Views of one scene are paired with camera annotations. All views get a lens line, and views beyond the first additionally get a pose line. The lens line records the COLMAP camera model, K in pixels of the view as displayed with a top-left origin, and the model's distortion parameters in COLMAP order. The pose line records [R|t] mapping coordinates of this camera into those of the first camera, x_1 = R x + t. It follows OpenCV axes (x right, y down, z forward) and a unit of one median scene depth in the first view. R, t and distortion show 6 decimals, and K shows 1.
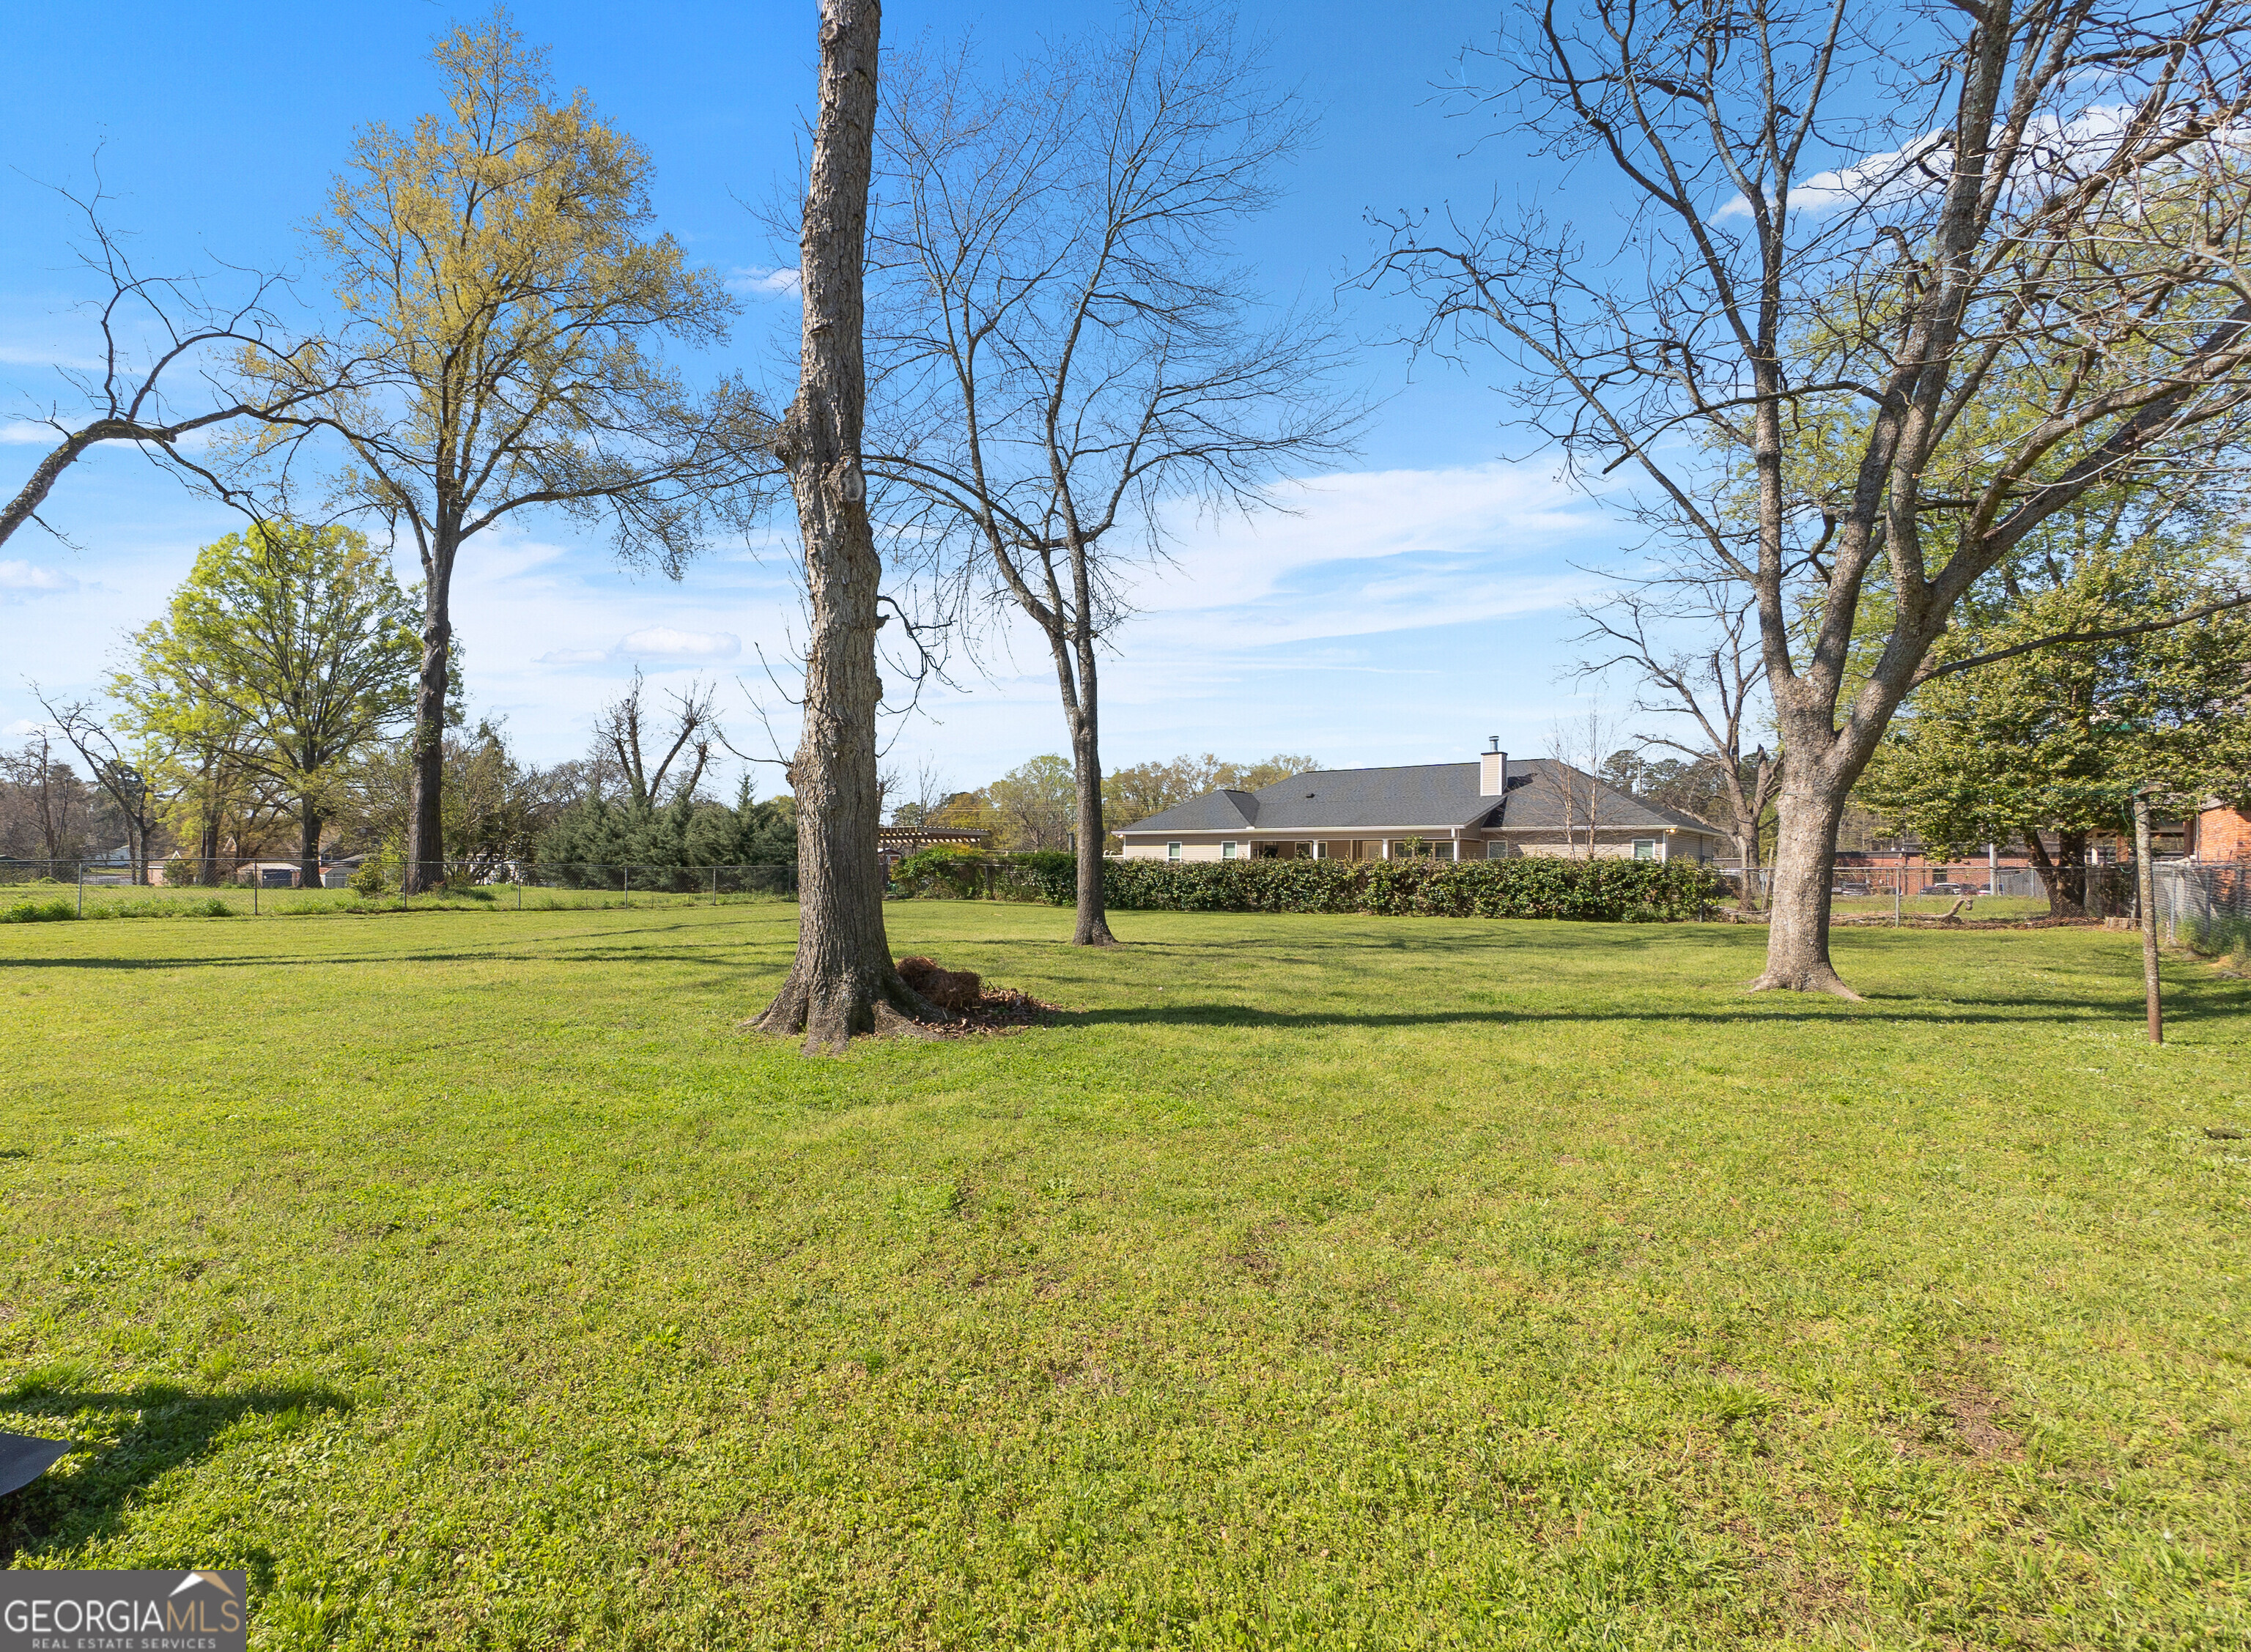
lens RADIAL K [[1134.4, 0, 978.3], [0, 1134.4, 859.5], [0, 0, 1]] dist [-0.006135, -0.001088]
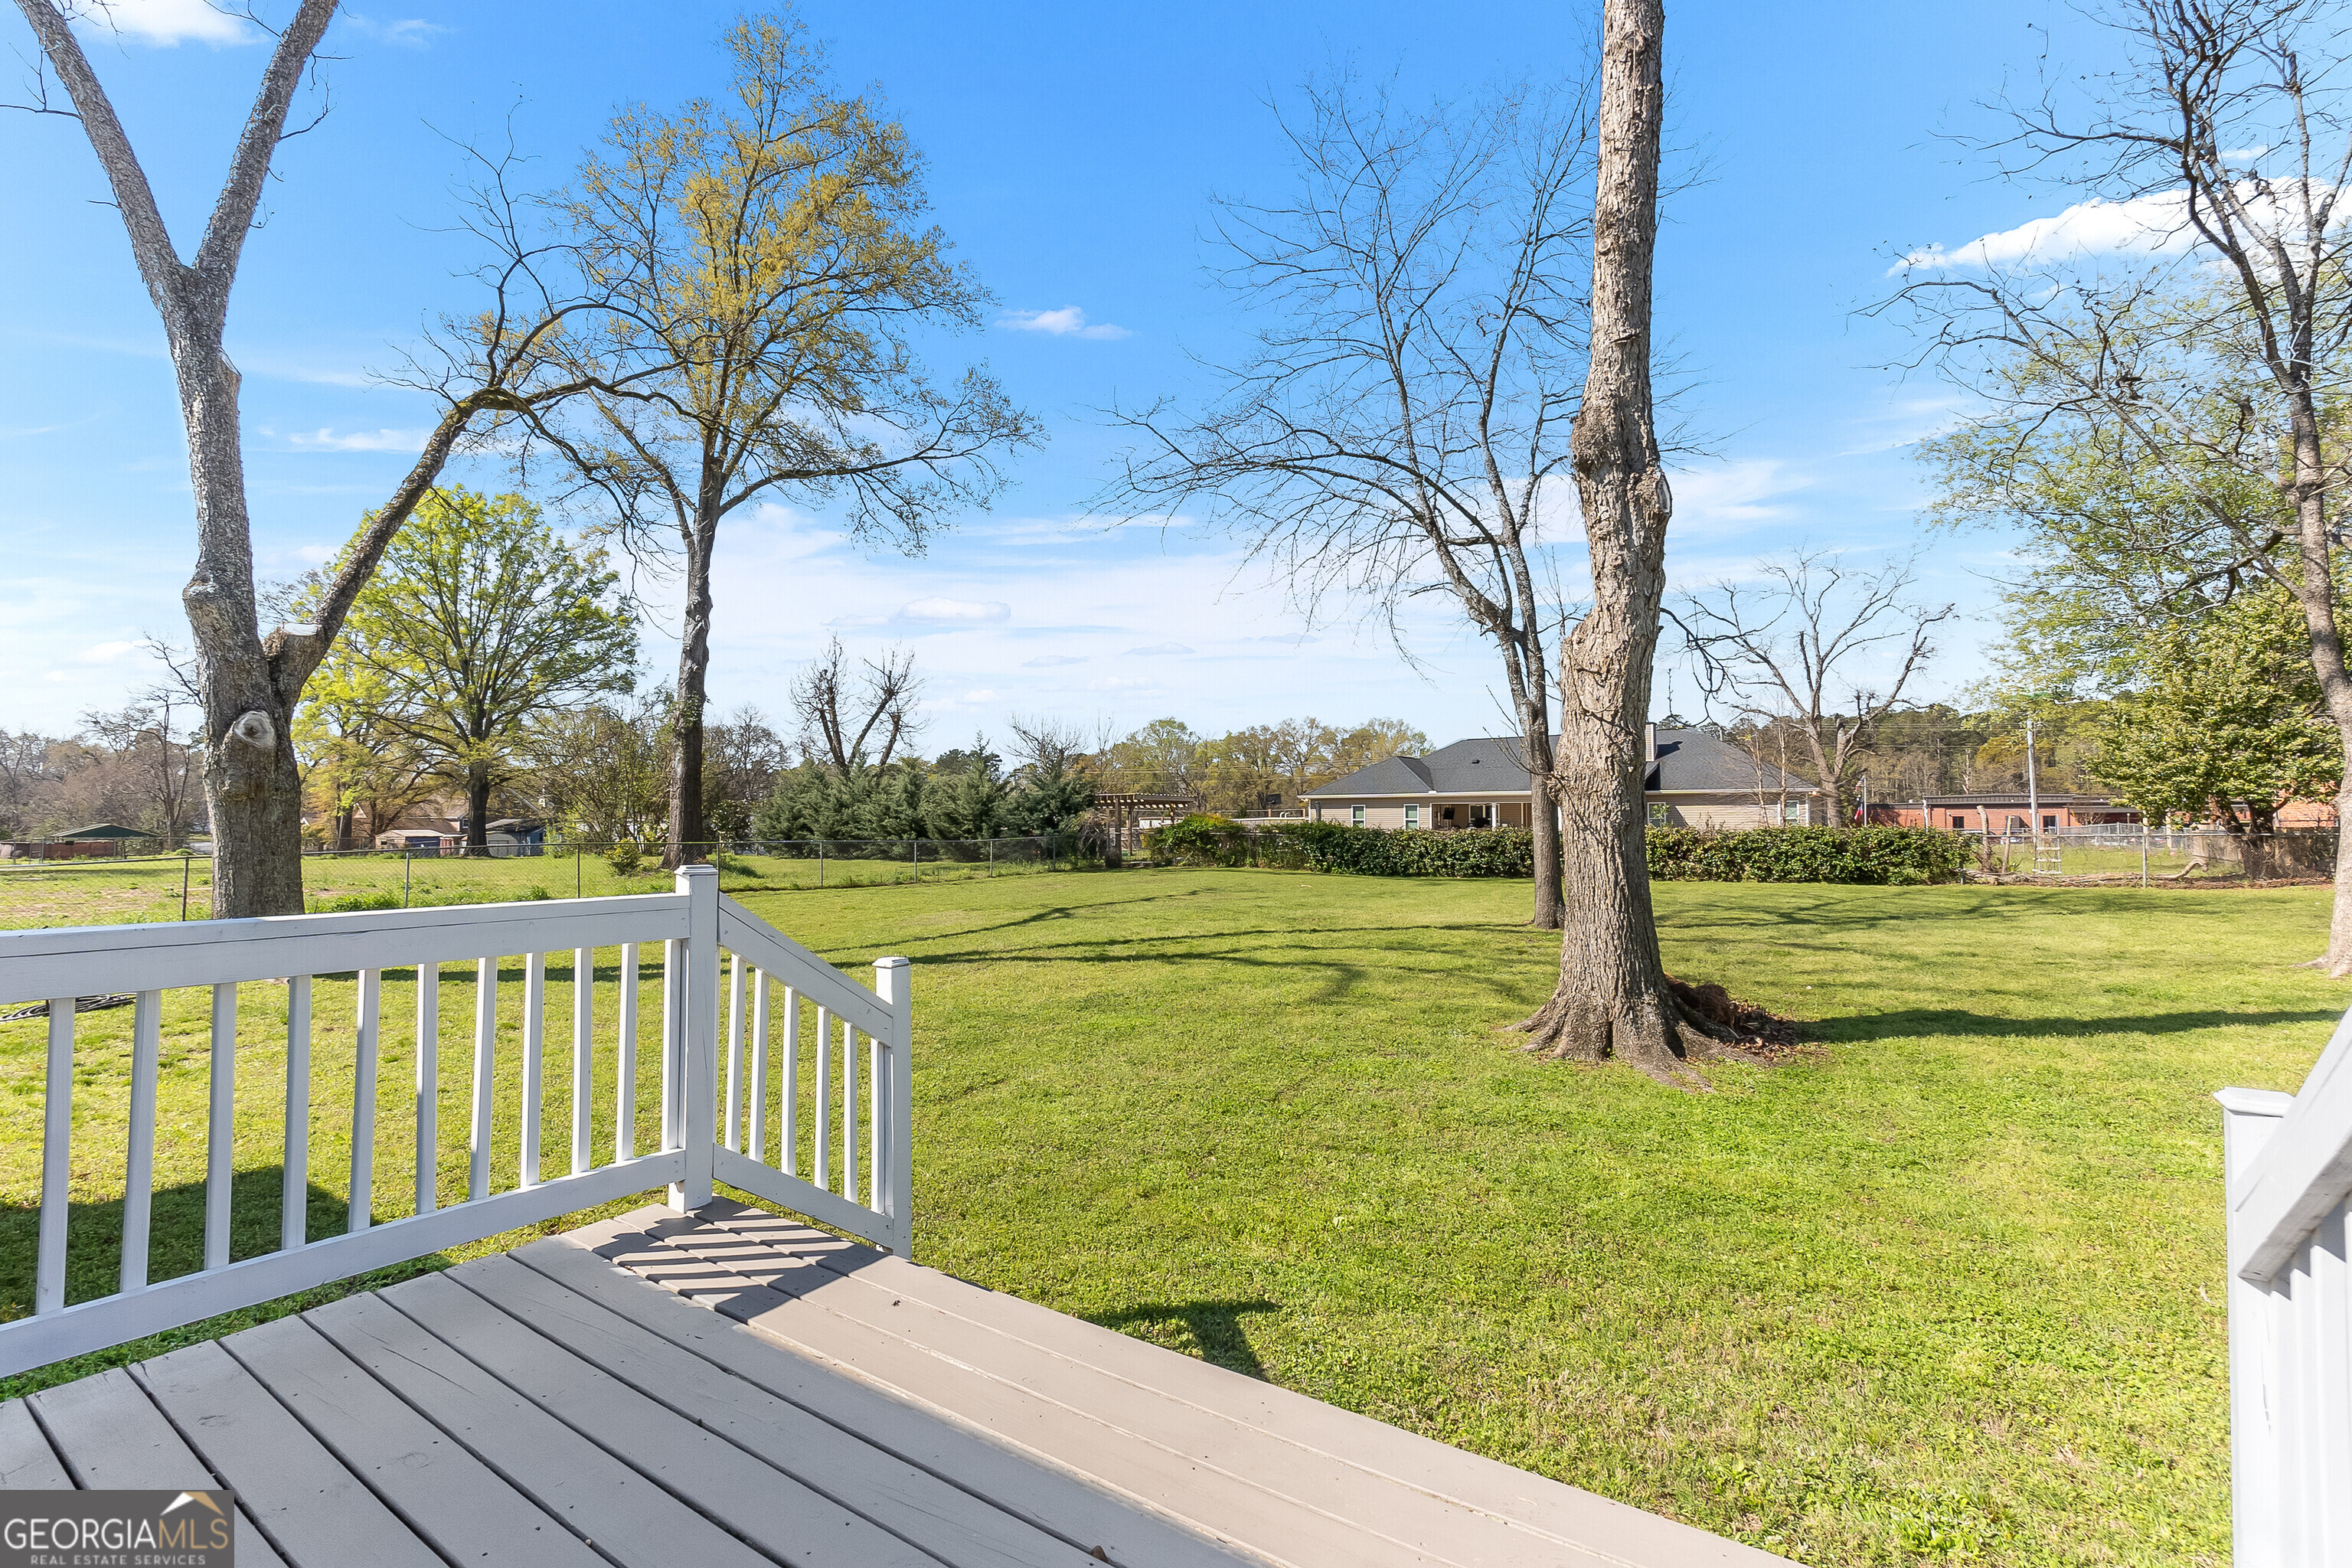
lens RADIAL K [[1053.7, 0, 1188.2], [0, 1053.7, 777.5], [0, 0, 1]] dist [-0.003132, 0.001853]
pose [[0.993738, -0.006201, 0.111567, -0.148876], [0.010033, 0.999377, -0.033823, -0.014444], [-0.111287, 0.034731, 0.993181, 0.035405]]
